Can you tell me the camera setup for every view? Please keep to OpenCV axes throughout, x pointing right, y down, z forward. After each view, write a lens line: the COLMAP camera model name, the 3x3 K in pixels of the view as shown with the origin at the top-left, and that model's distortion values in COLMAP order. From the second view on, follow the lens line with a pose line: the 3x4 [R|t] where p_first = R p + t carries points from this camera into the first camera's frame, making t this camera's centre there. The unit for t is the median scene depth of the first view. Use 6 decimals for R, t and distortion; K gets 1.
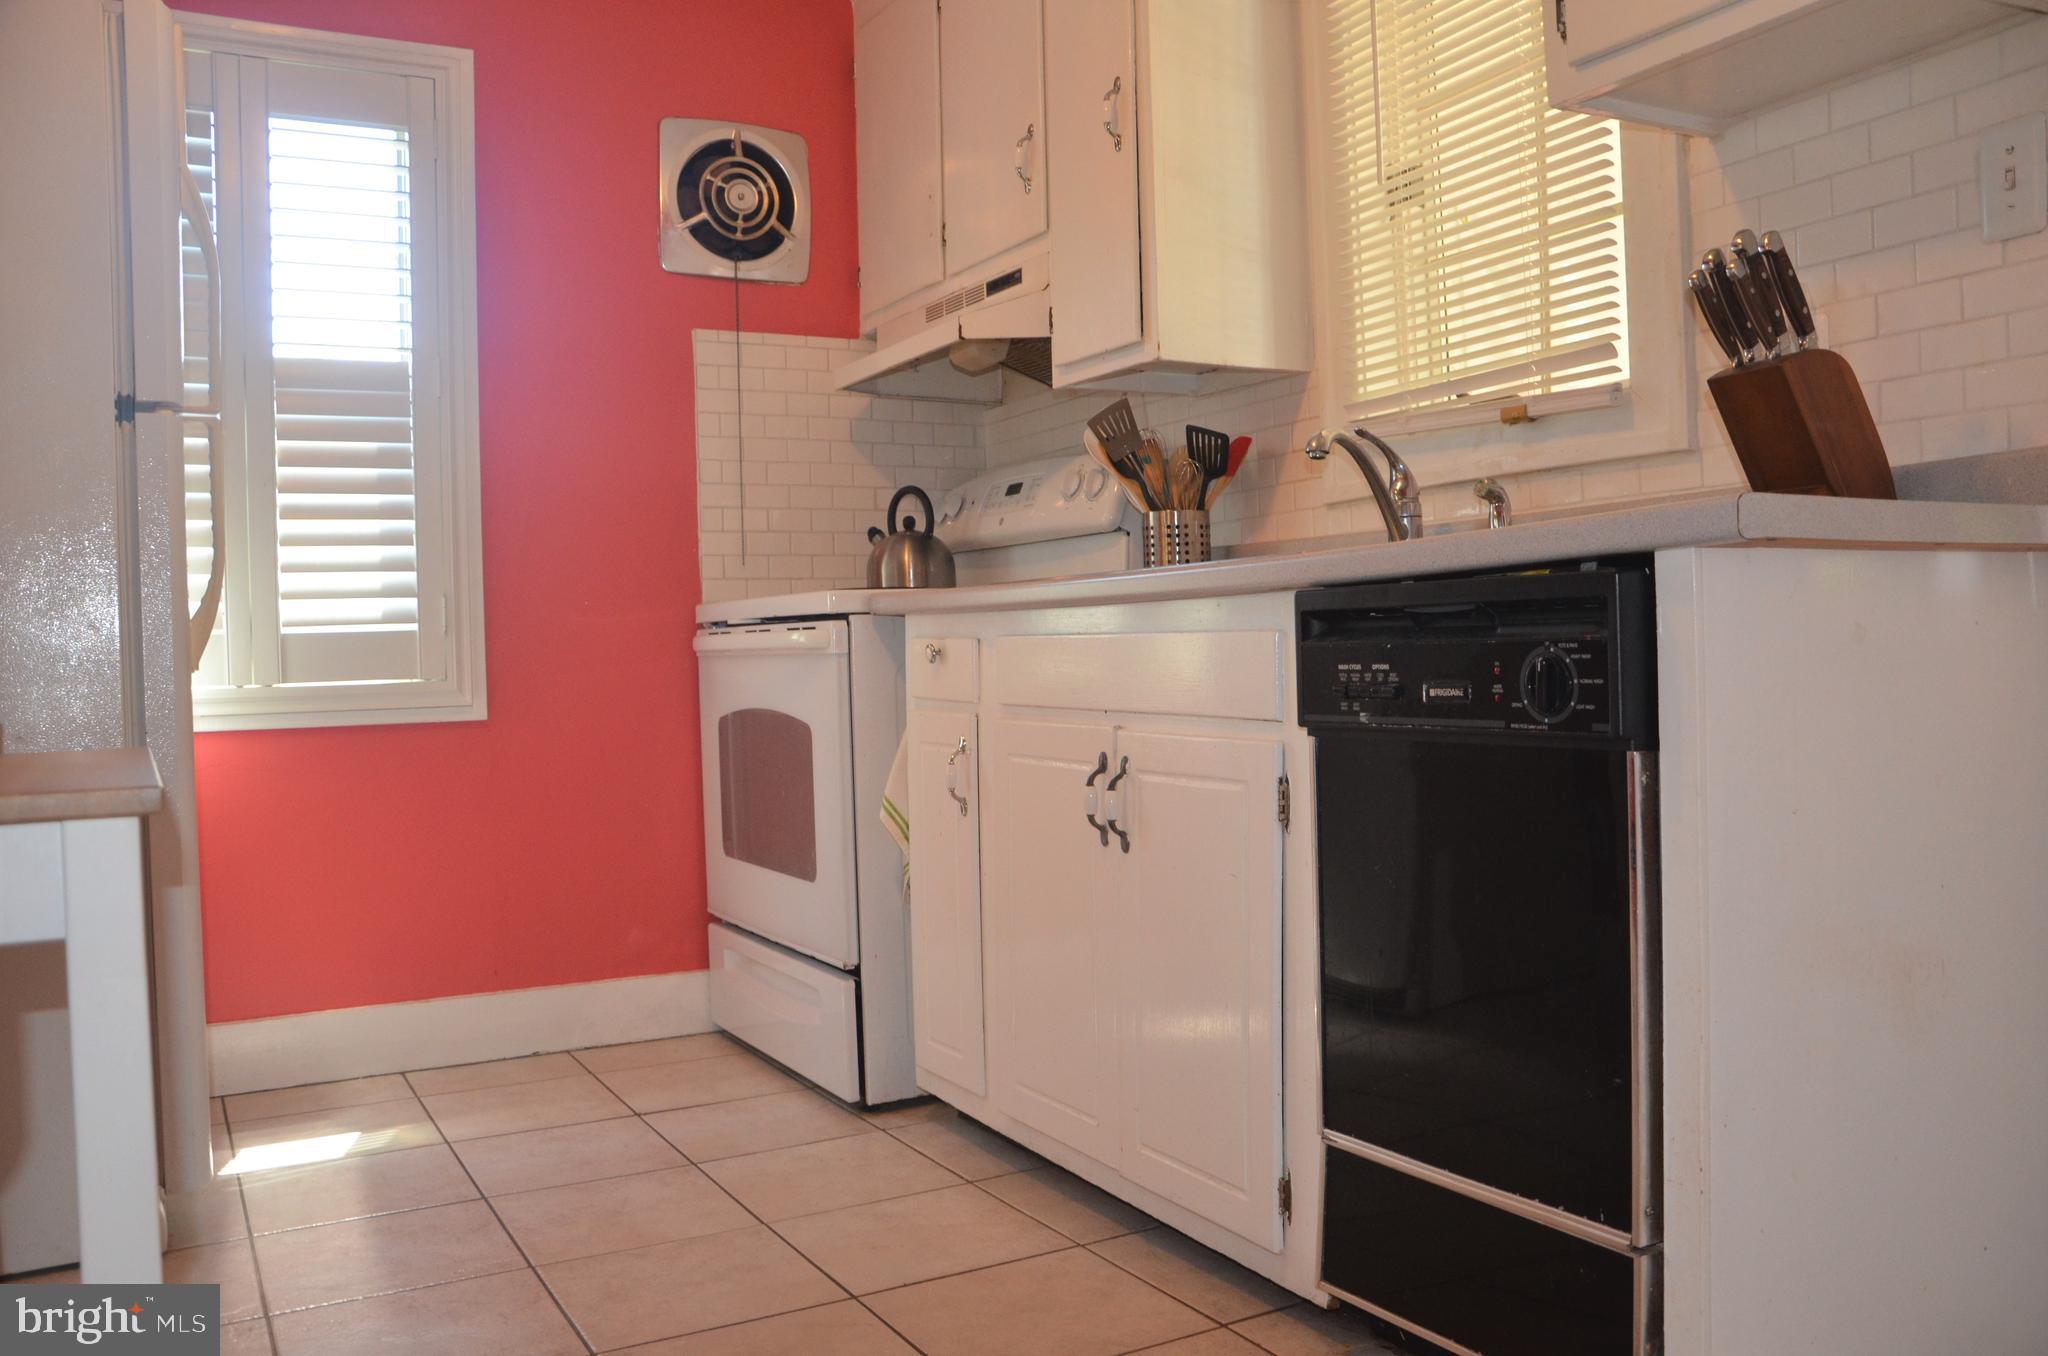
lens RADIAL K [[1671.0, 0, 1033.7], [0, 1671.0, 672.6], [0, 0, 1]] dist [-0.139755, 0.142728]
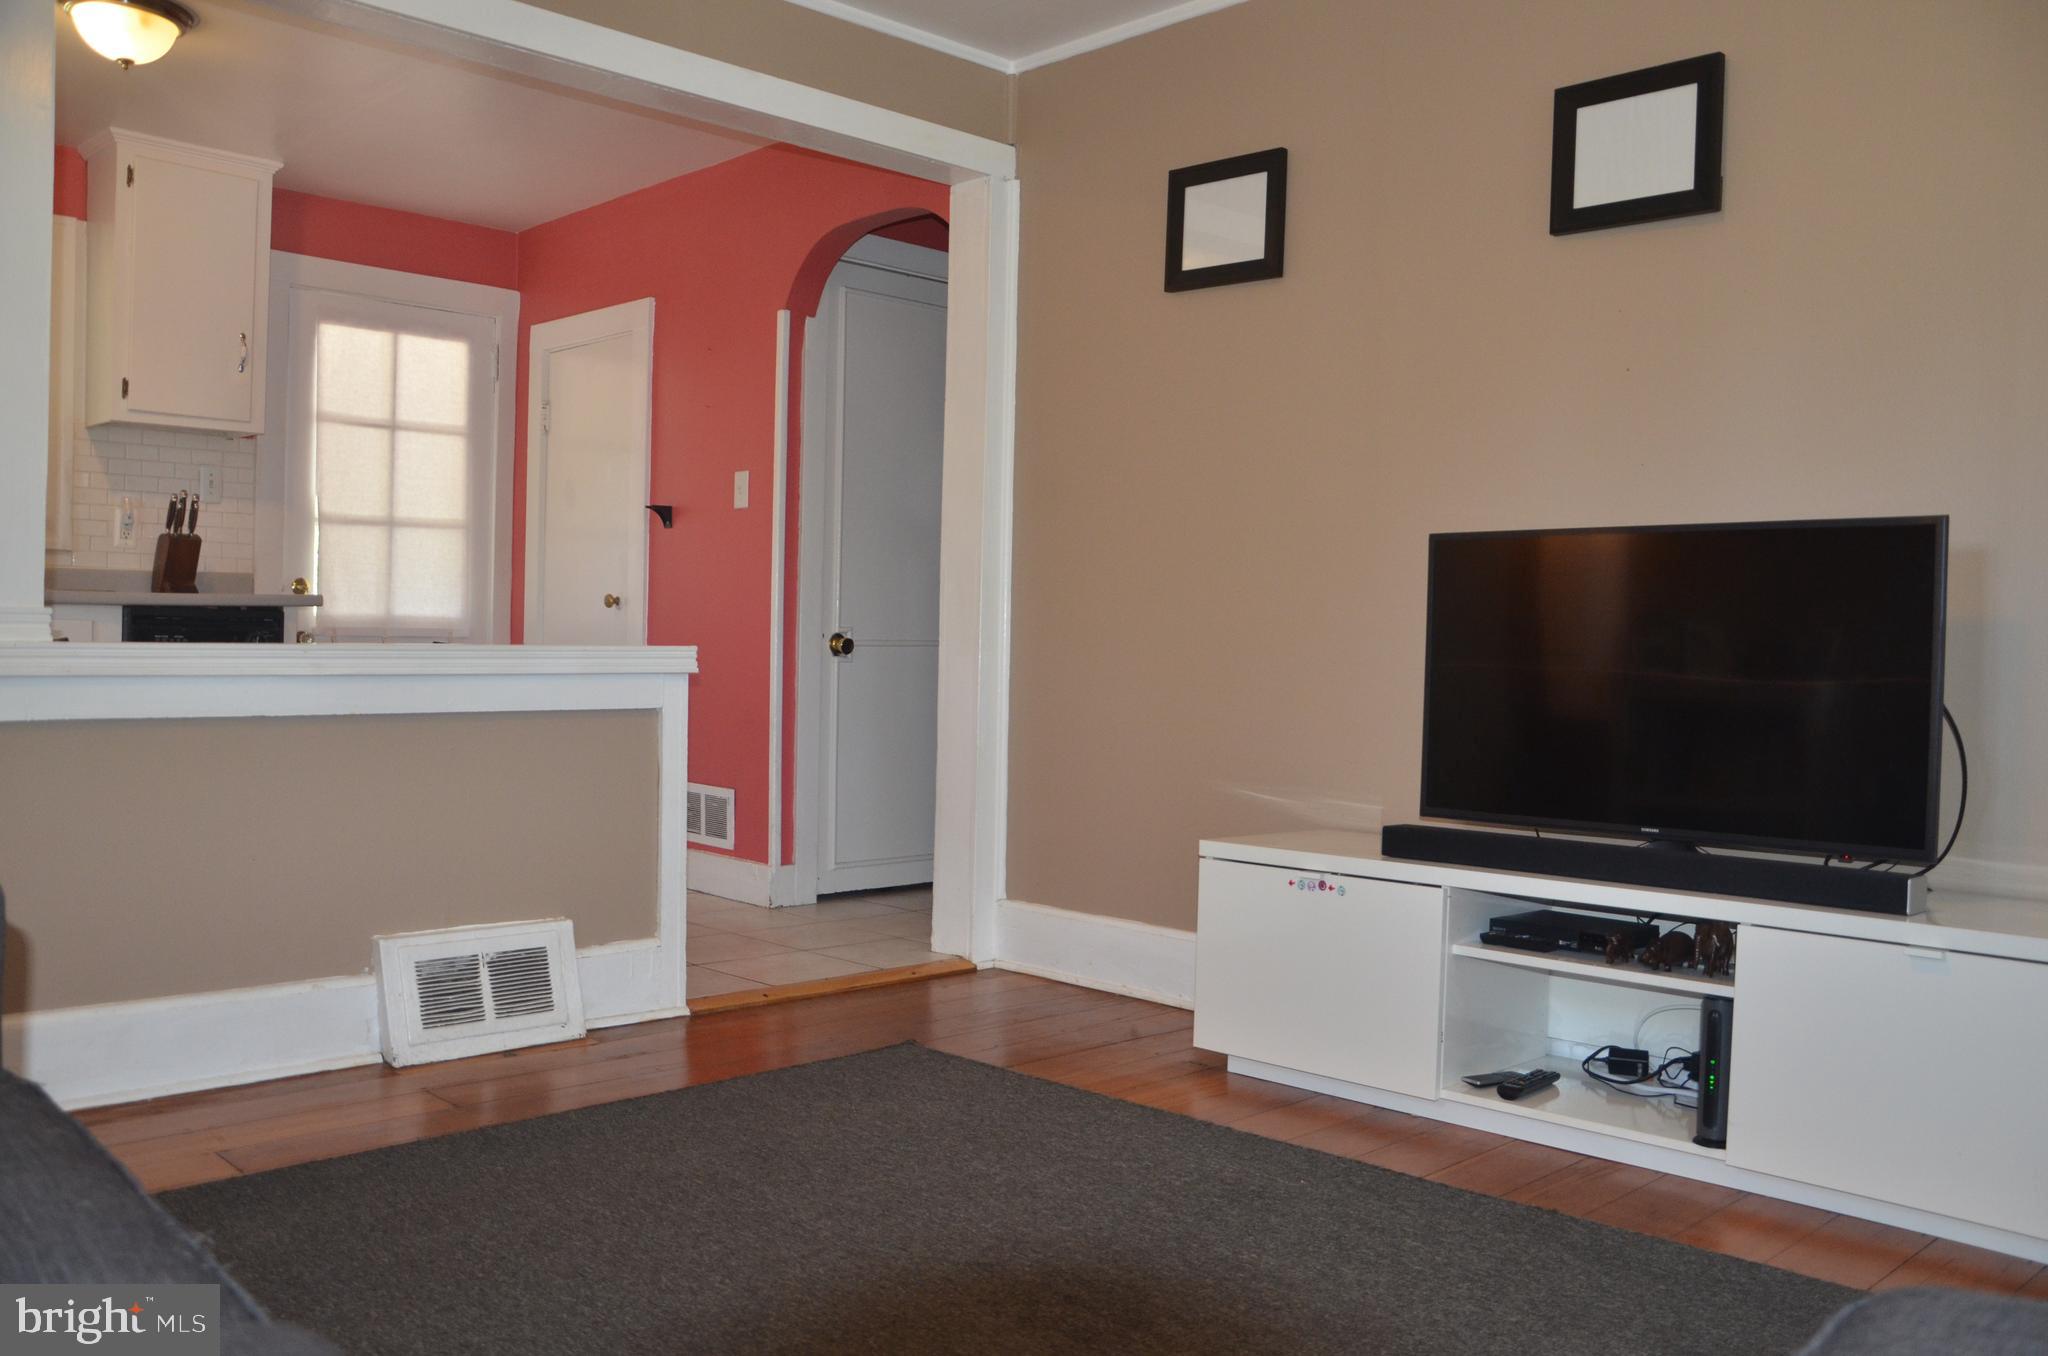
lens RADIAL K [[1671.0, 0, 1048.1], [0, 1671.0, 667.8], [0, 0, 1]] dist [-0.139755, 0.142728]
pose [[-0.291244, 0.011347, 0.956581, -1.723612], [0.006888, 0.999929, -0.009764, 0.054054], [-0.956624, 0.003746, -0.291302, 0.225617]]
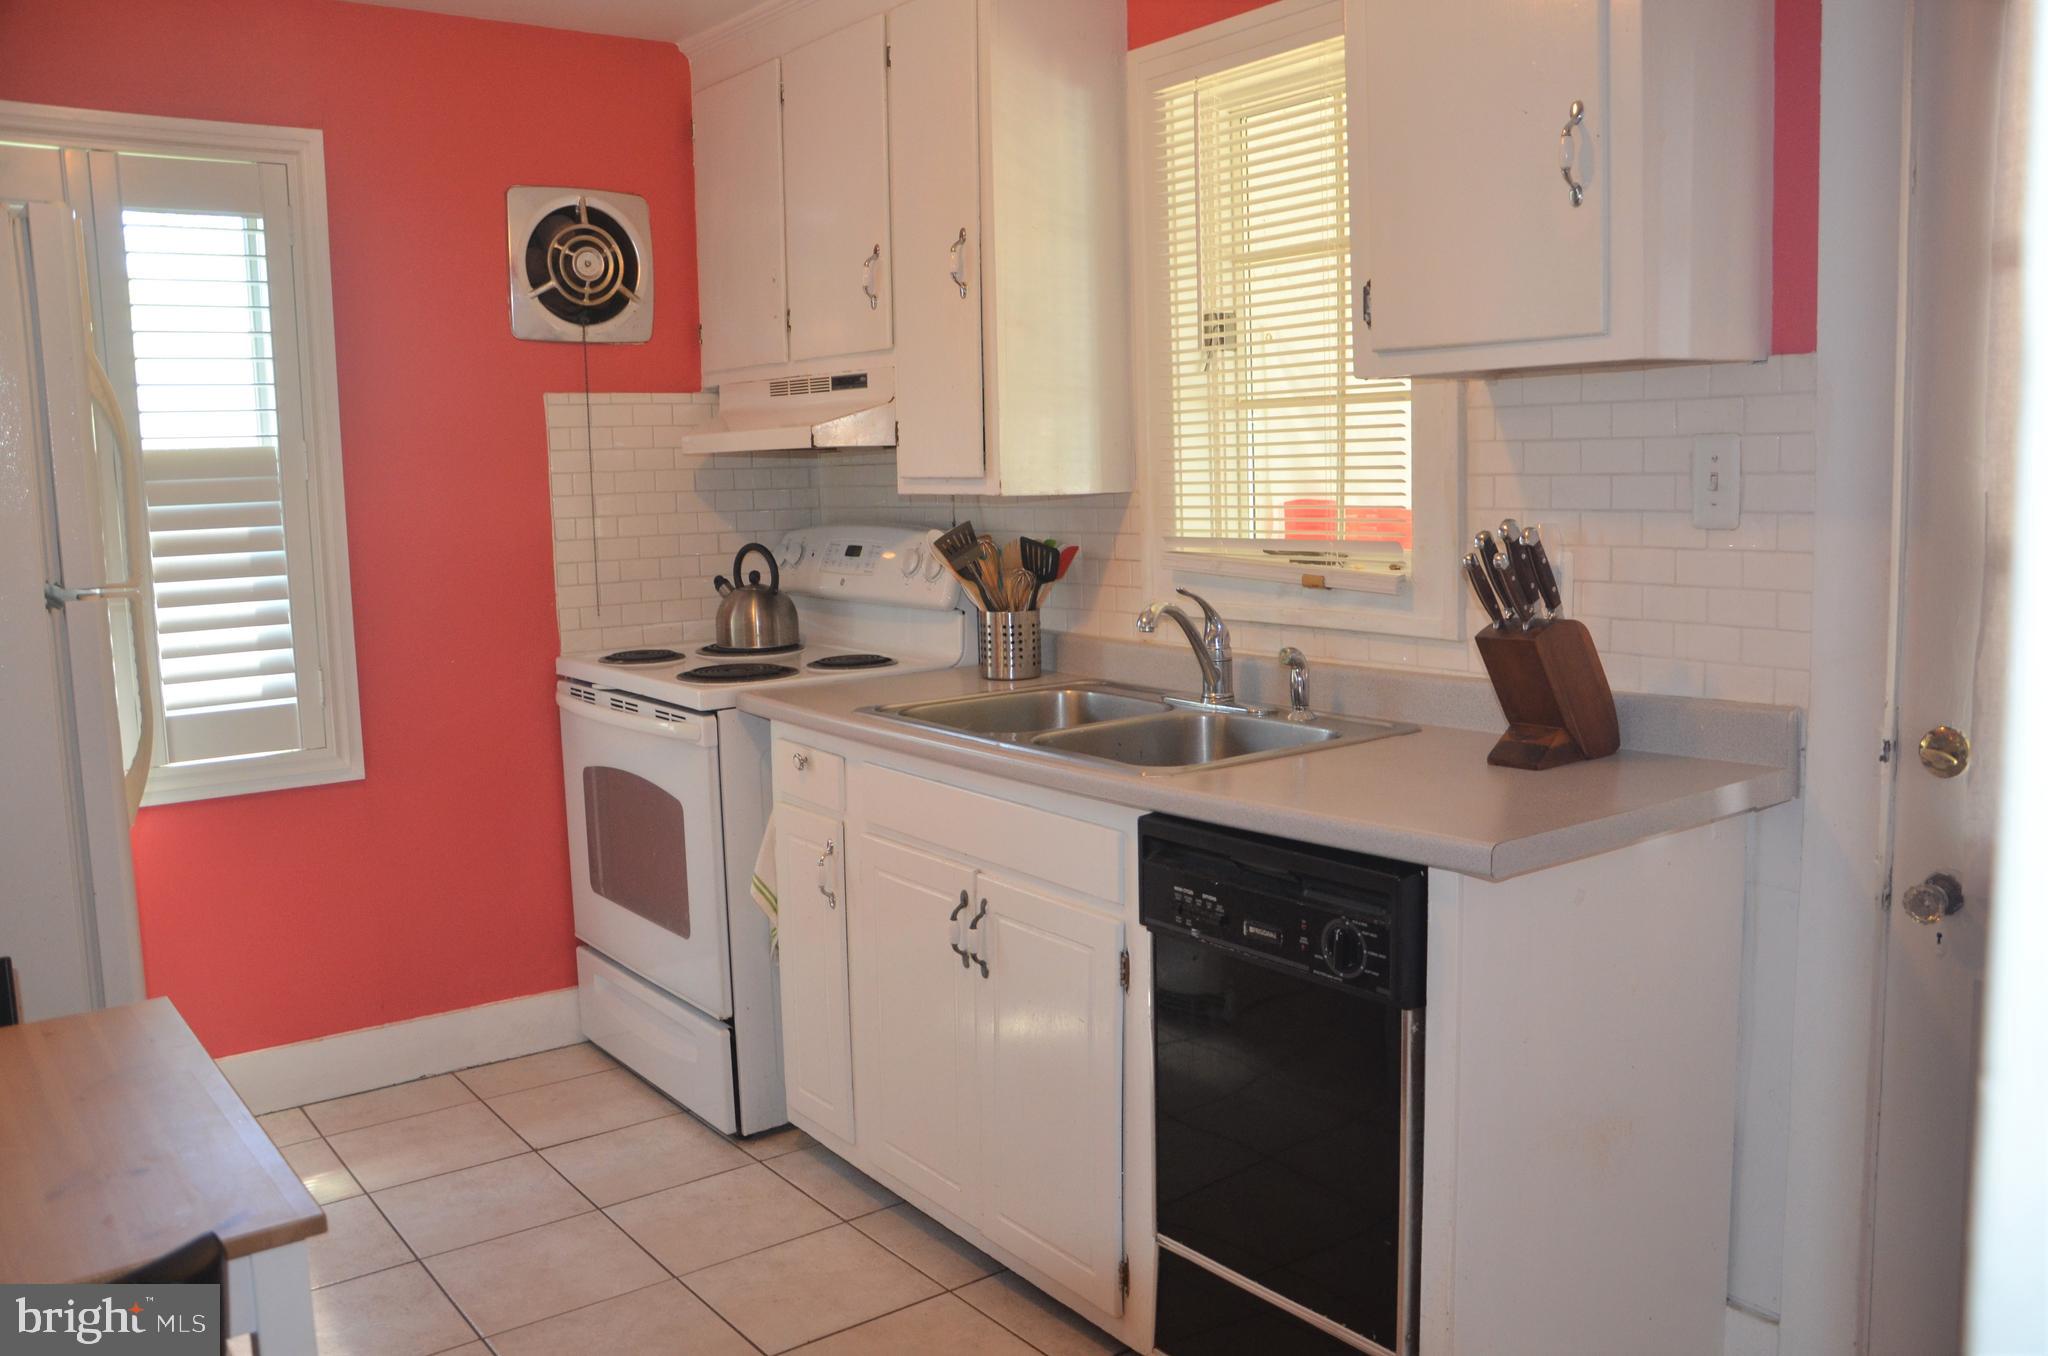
lens RADIAL K [[1671.0, 0, 1034.9], [0, 1671.0, 676.5], [0, 0, 1]] dist [-0.139755, 0.142728]
pose [[0.990850, -0.012594, 0.134380, -0.050055], [-0.002217, 0.993984, 0.109501, -0.177894], [-0.134951, -0.108797, 0.984861, -0.110765]]
